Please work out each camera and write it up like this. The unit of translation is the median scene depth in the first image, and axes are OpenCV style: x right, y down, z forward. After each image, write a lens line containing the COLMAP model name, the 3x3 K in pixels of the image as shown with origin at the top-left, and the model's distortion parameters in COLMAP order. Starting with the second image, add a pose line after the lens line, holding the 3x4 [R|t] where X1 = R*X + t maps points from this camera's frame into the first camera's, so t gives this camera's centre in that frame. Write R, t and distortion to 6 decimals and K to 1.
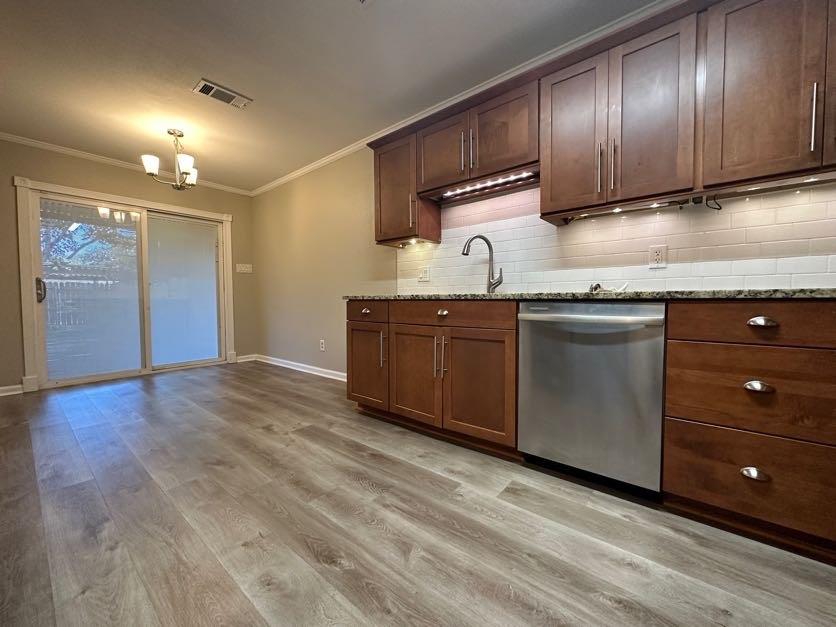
lens RADIAL K [[332.1, 0, 419.8], [0, 332.1, 313.2], [0, 0, 1]] dist [-0.005973, 0.001621]
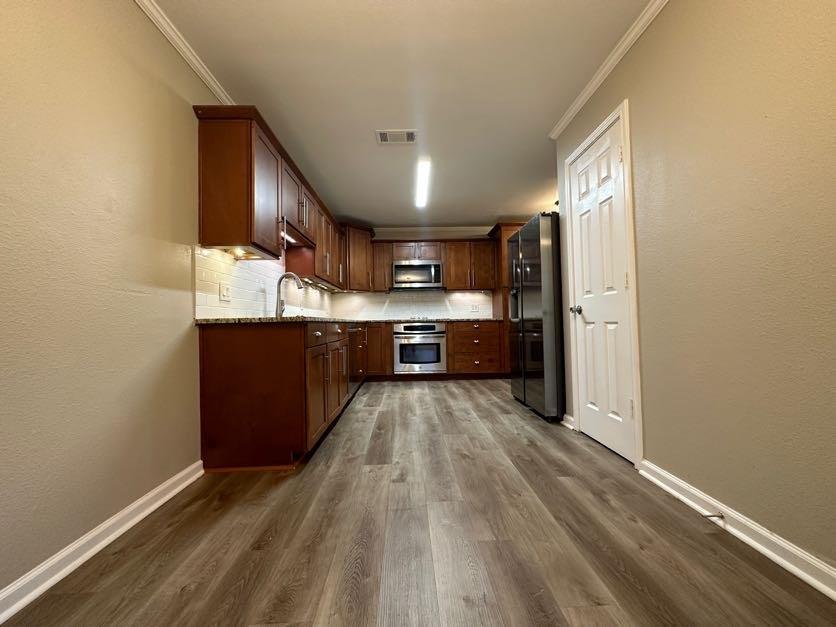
lens RADIAL K [[332.1, 0, 419.3], [0, 332.1, 313.7], [0, 0, 1]] dist [-0.005973, 0.001621]
pose [[-0.661290, 0.039157, 0.749108, -1.626643], [0.055961, 0.998429, -0.002788, -0.069768], [-0.748040, 0.040077, -0.662443, 2.179842]]
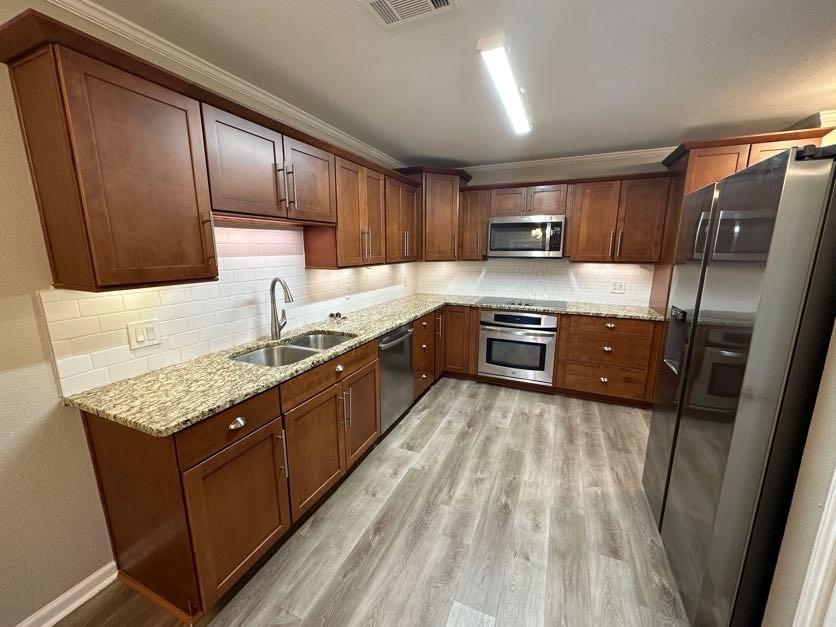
lens RADIAL K [[332.1, 0, 418.2], [0, 332.1, 314.0], [0, 0, 1]] dist [-0.005973, 0.001621]
pose [[-0.274445, -0.181211, 0.944374, -1.159883], [0.042399, 0.978848, 0.200148, -0.446385], [-0.960667, 0.094970, -0.260957, 1.300583]]
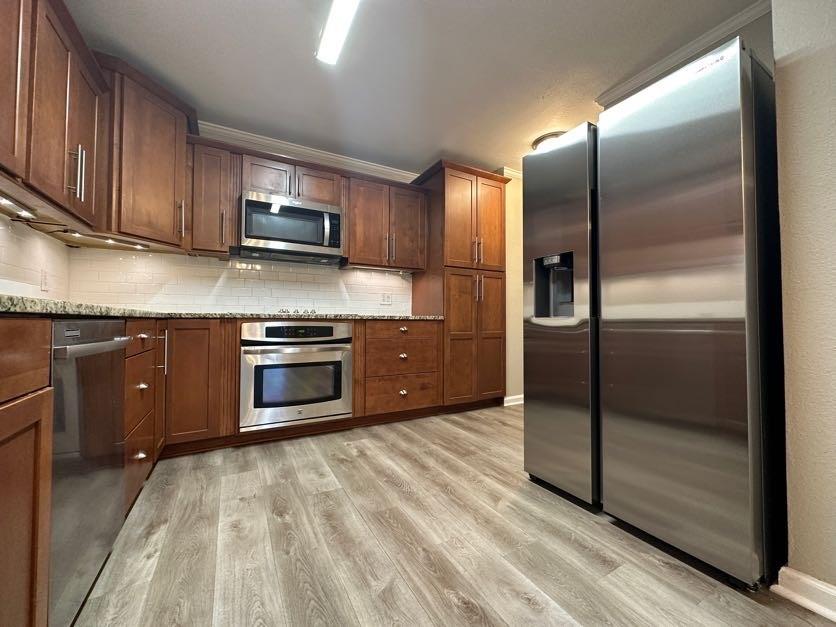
lens RADIAL K [[332.1, 0, 419.7], [0, 332.1, 311.7], [0, 0, 1]] dist [-0.005973, 0.001621]
pose [[-0.932809, 0.013033, 0.360136, -0.343566], [0.019017, 0.999734, 0.013077, -0.046036], [-0.359870, 0.019047, -0.932808, 1.343156]]
